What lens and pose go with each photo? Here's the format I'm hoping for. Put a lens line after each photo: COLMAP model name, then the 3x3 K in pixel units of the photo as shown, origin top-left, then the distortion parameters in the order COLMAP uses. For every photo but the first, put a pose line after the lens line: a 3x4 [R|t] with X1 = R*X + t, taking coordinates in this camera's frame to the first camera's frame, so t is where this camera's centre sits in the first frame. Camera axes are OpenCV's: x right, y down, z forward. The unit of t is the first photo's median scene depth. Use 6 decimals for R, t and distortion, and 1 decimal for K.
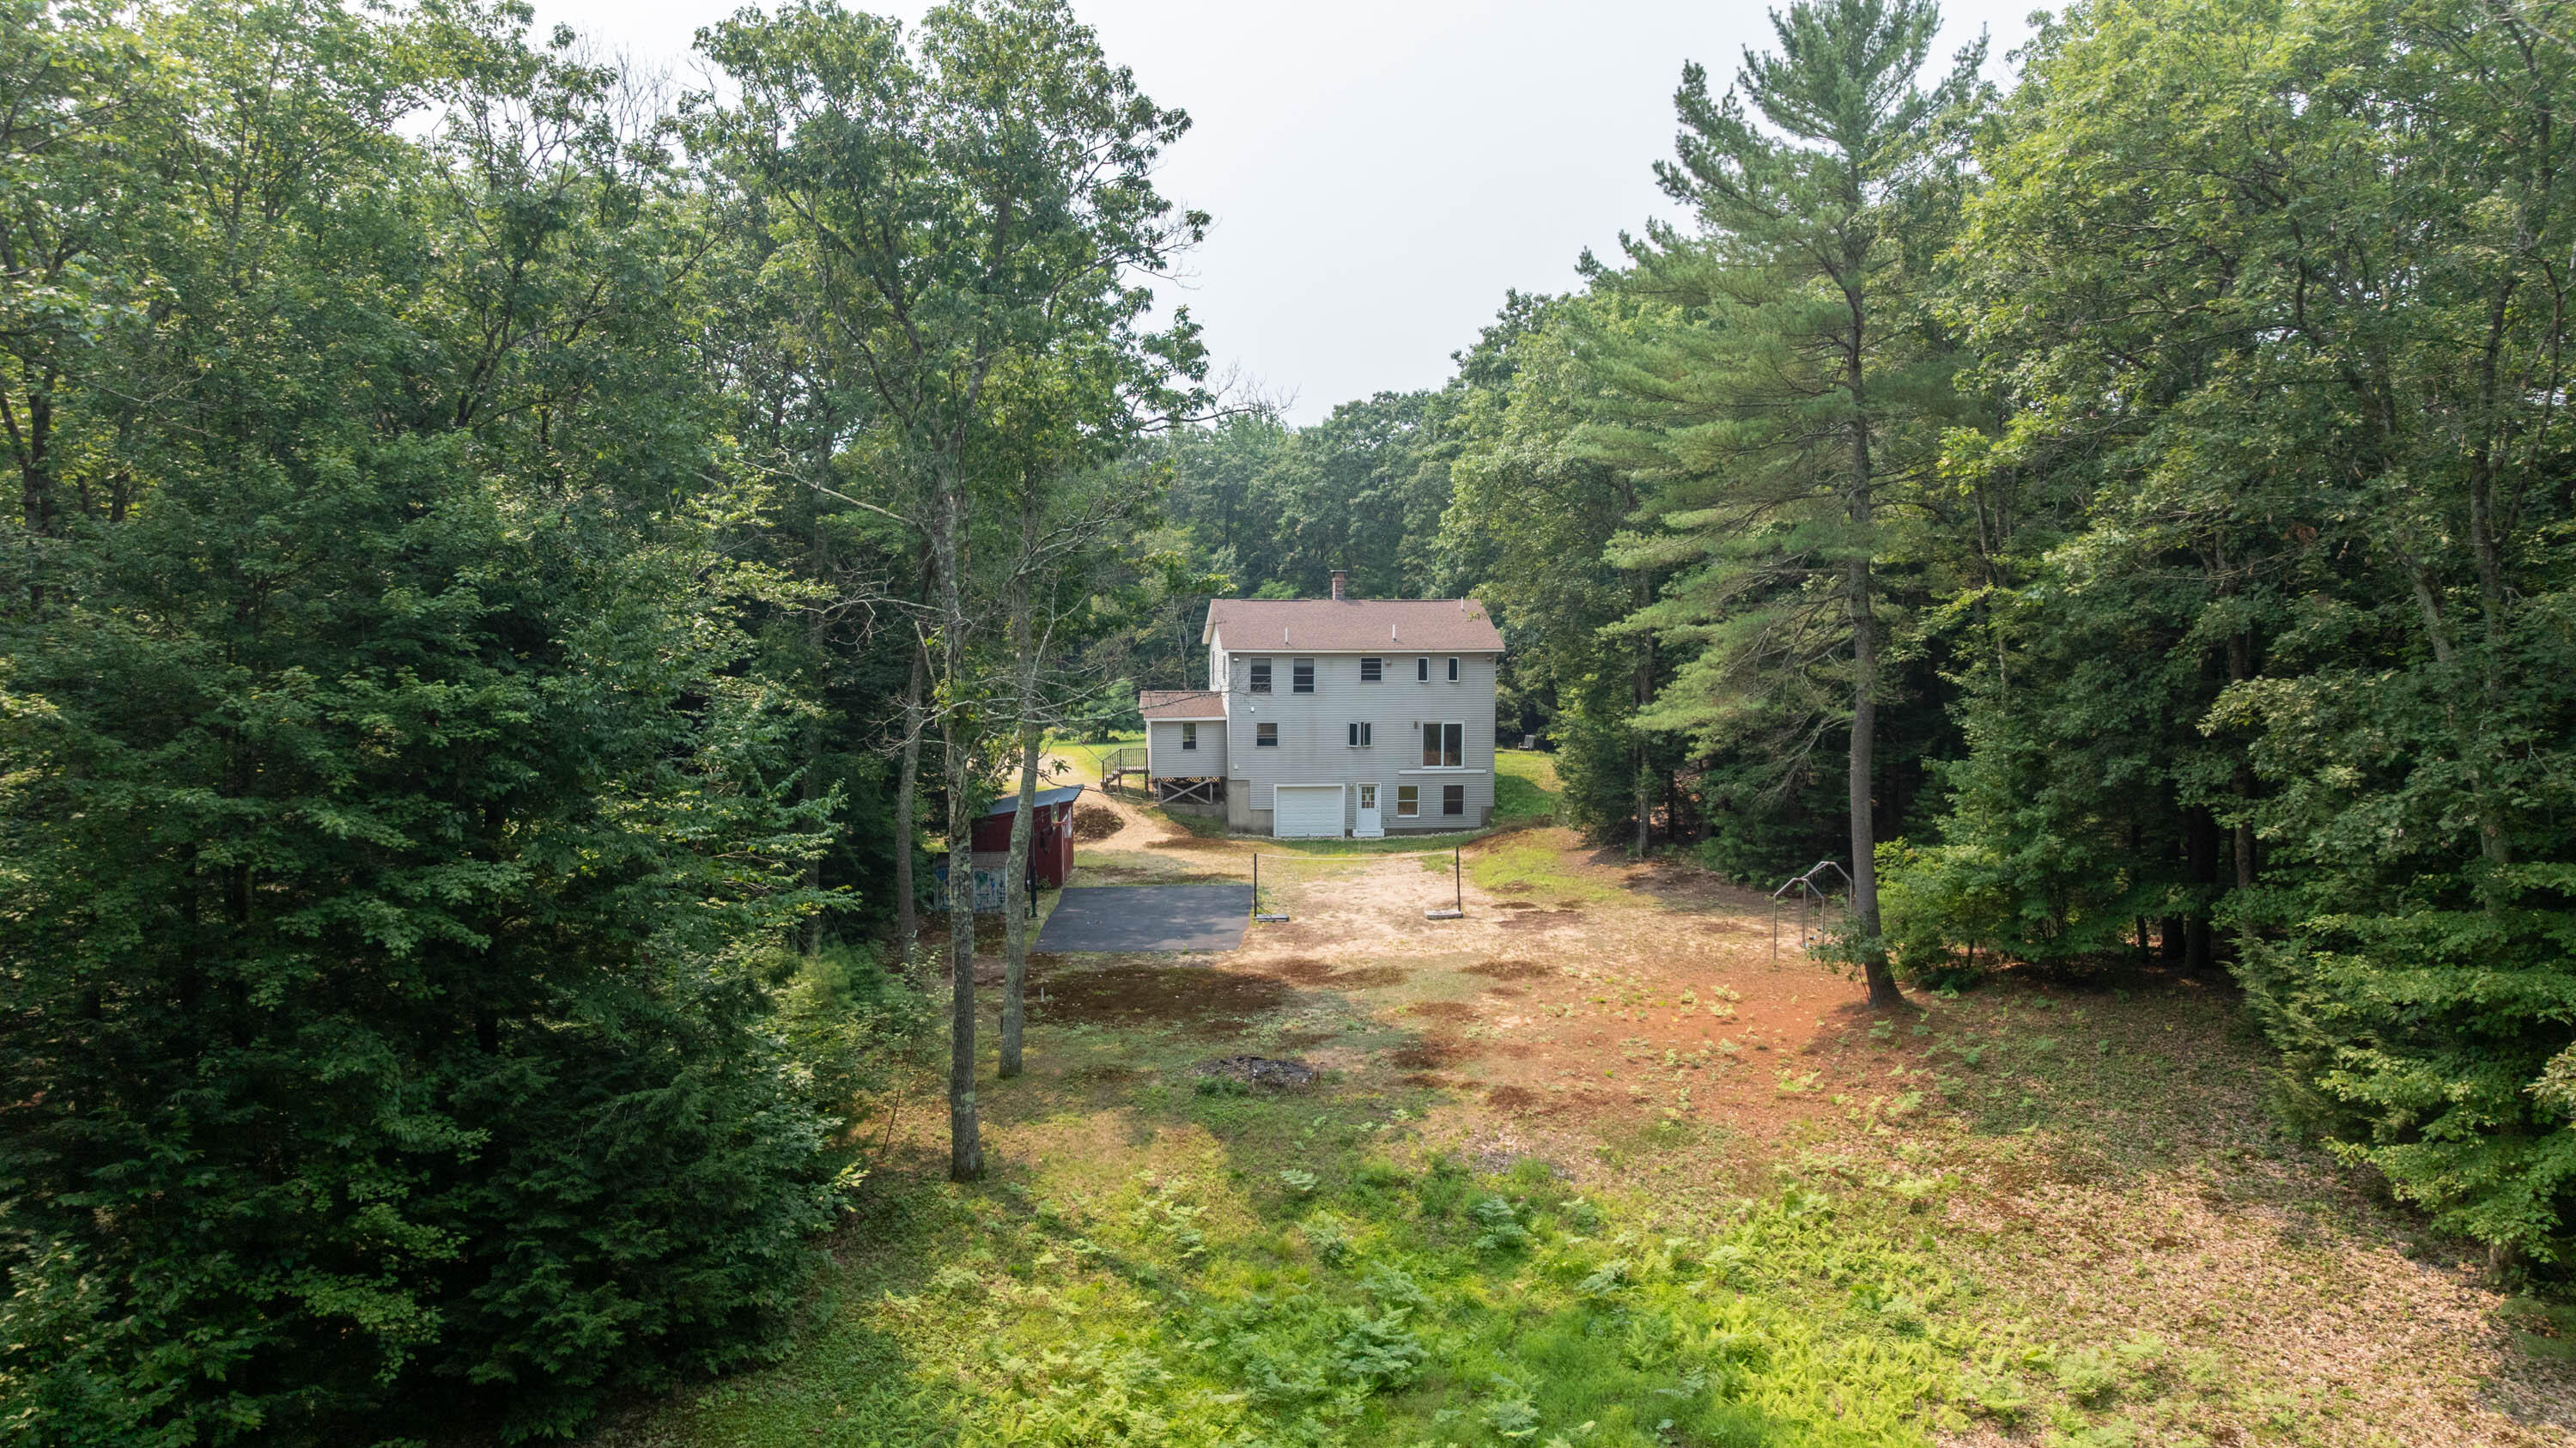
lens RADIAL K [[1819.3, 0, 1290.0], [0, 1819.3, 731.6], [0, 0, 1]] dist [-0.027781, 0.021051]
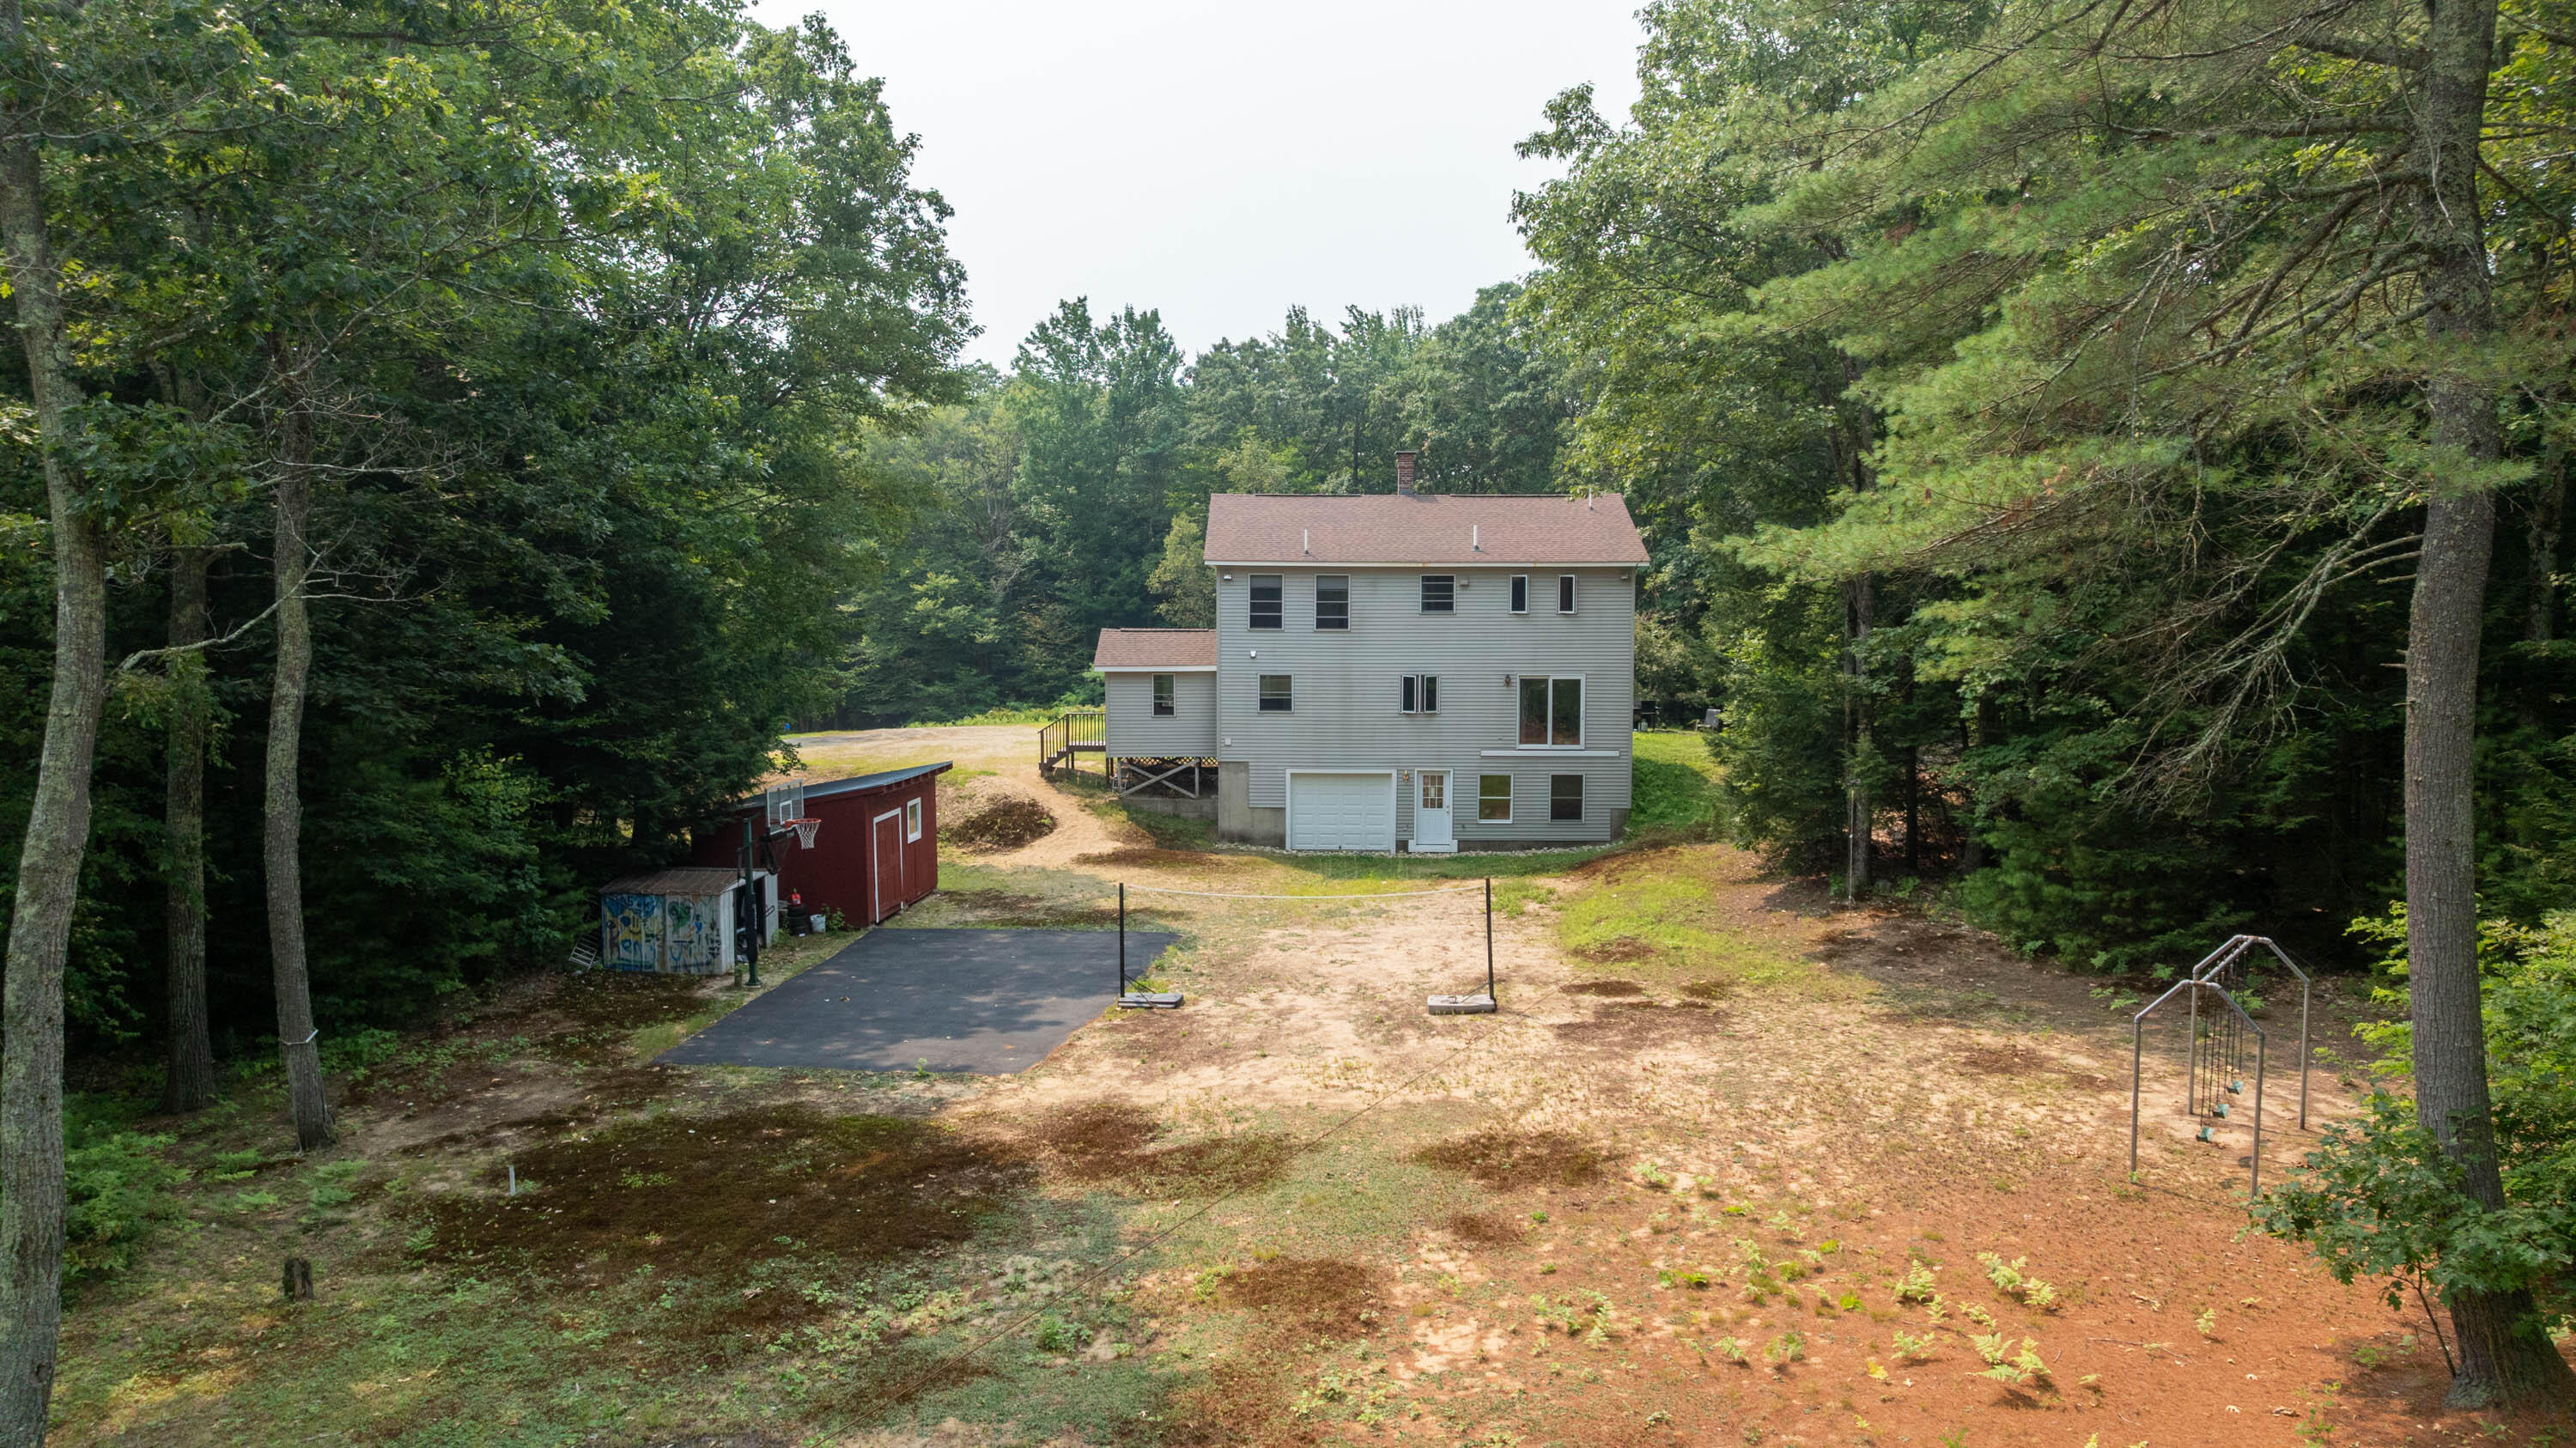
lens RADIAL K [[1819.3, 0, 1292.6], [0, 1819.3, 734.6], [0, 0, 1]] dist [-0.027781, 0.021051]
pose [[0.990877, 0.011005, -0.134318, 0.084688], [-0.011079, 0.999939, 0.000201, 0.017124], [0.134312, 0.001289, 0.990938, 0.369379]]
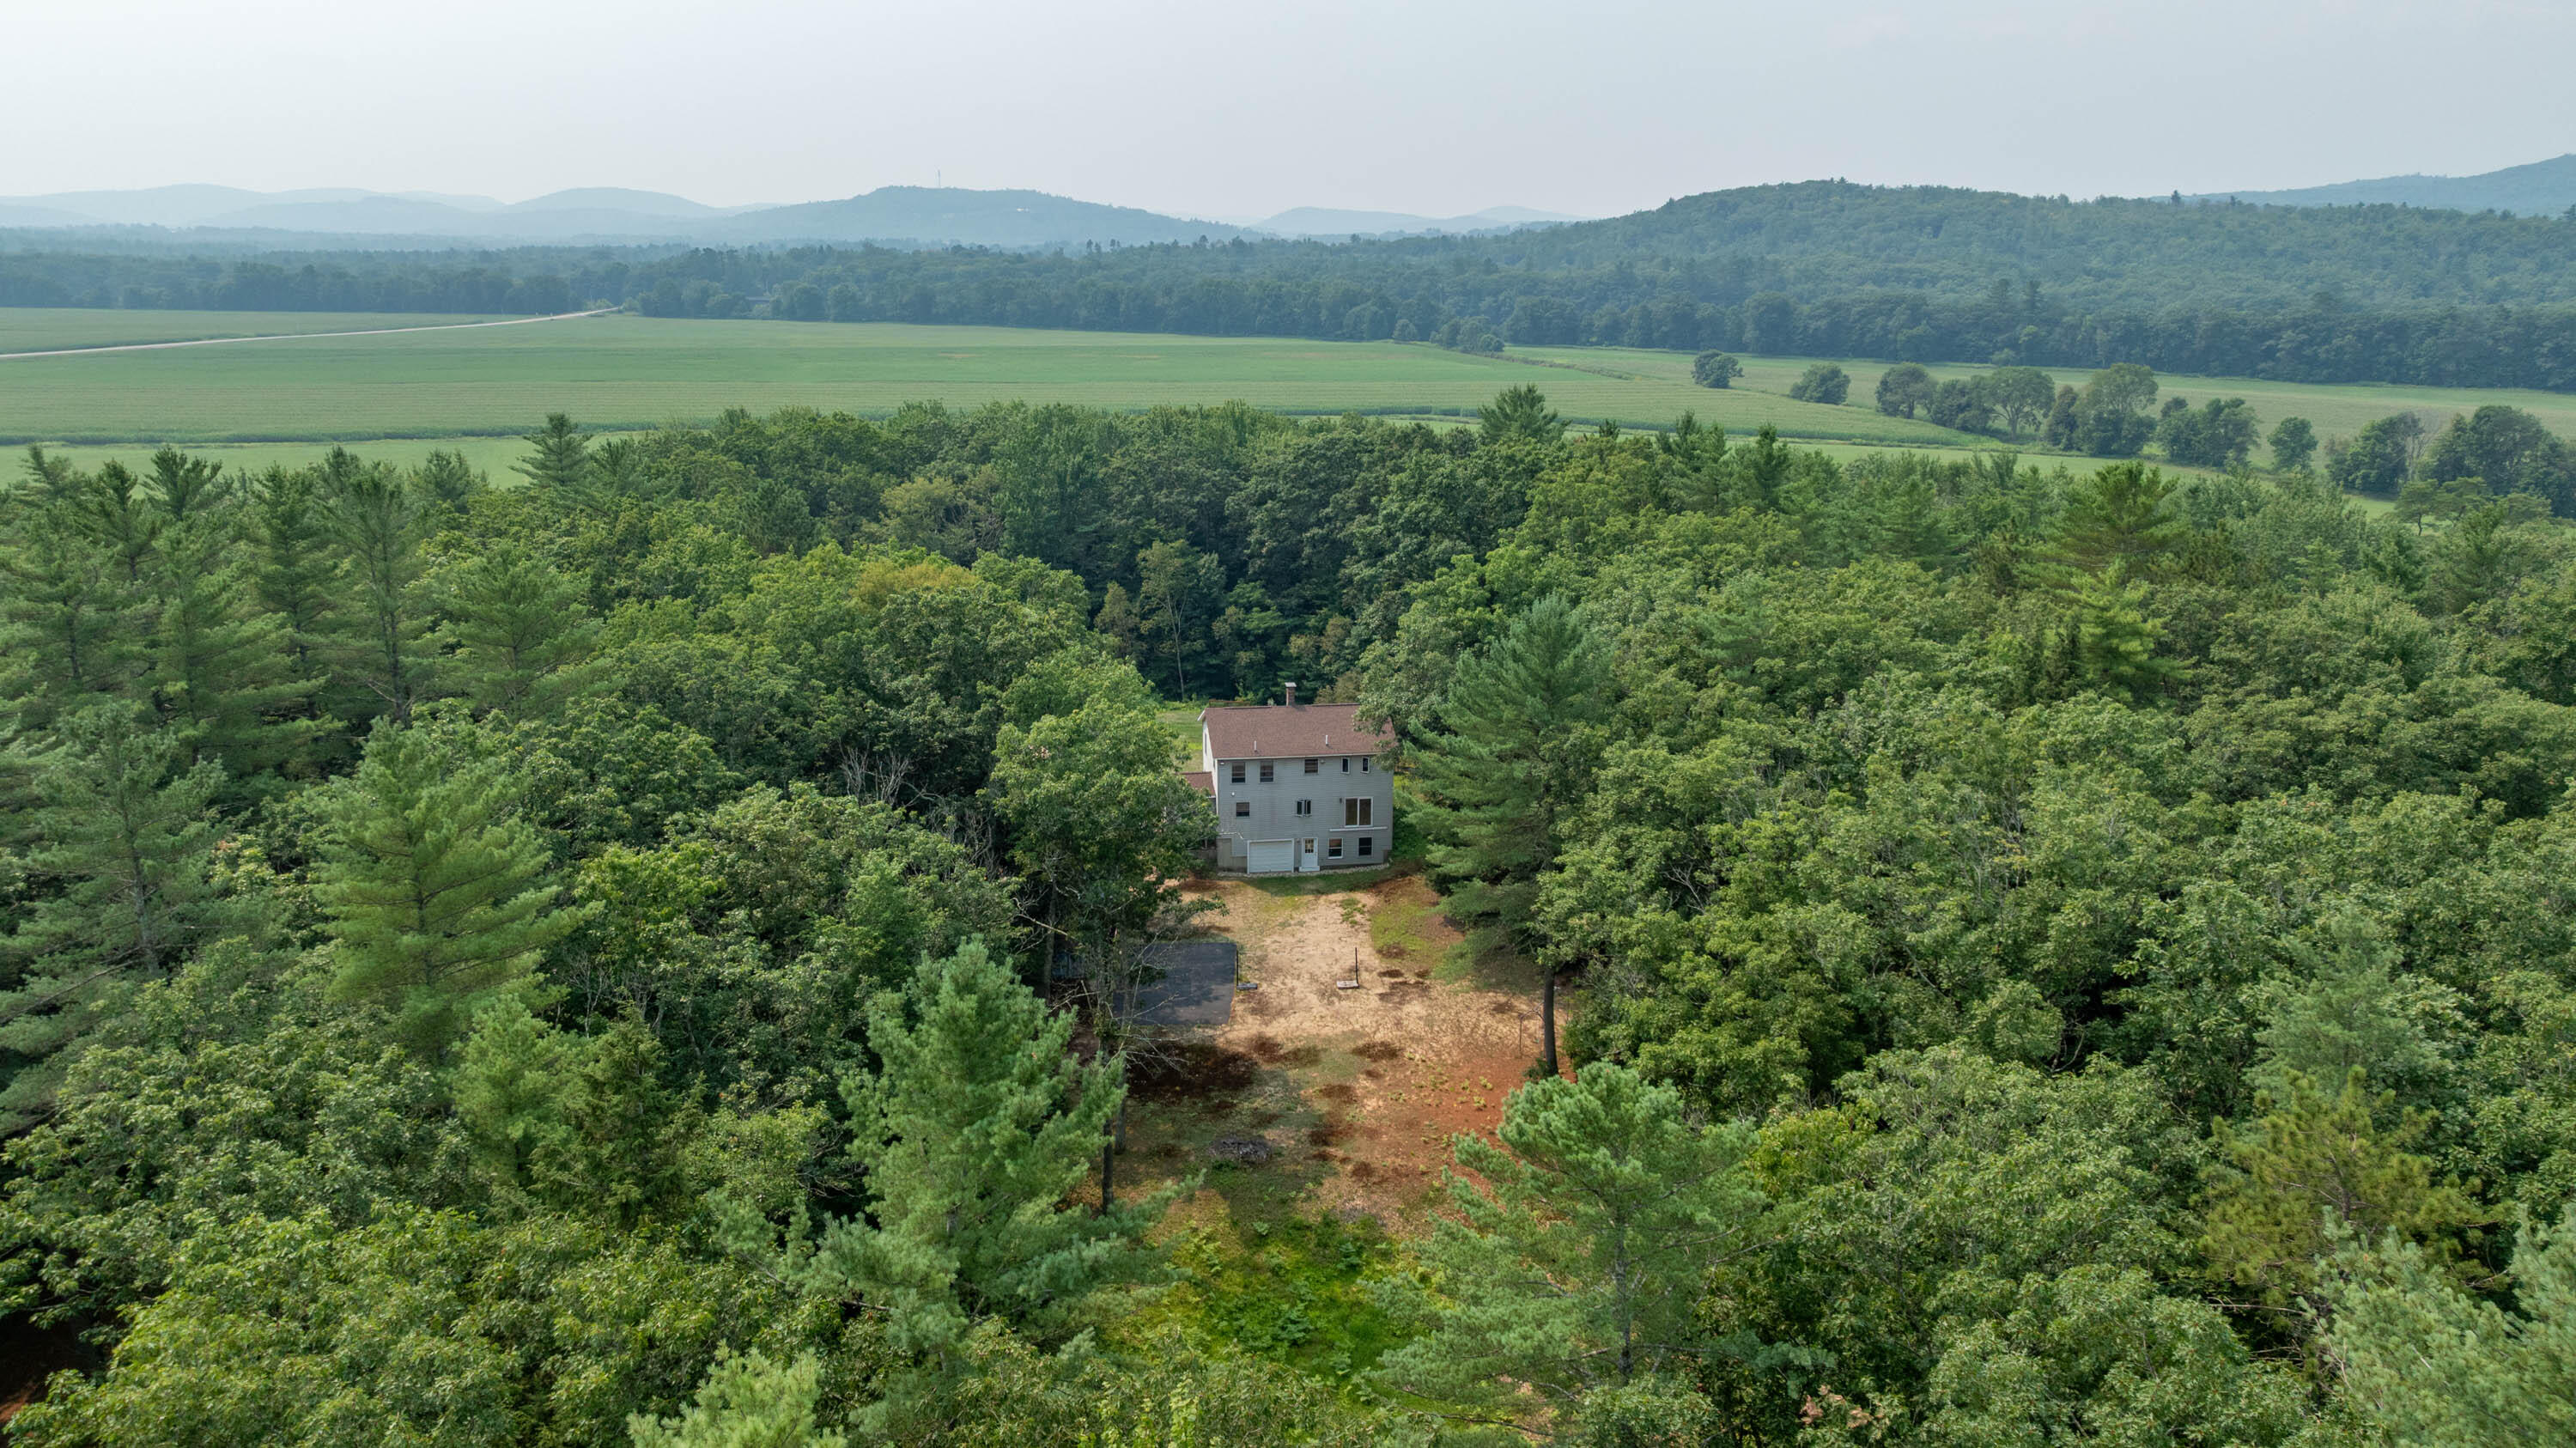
lens RADIAL K [[1819.3, 0, 1284.9], [0, 1819.3, 710.5], [0, 0, 1]] dist [-0.027781, 0.021051]
pose [[0.999902, -0.002738, 0.013727, 0.002050], [0.000328, 0.985002, 0.172545, -0.357686], [-0.013993, -0.172524, 0.984906, -0.508012]]
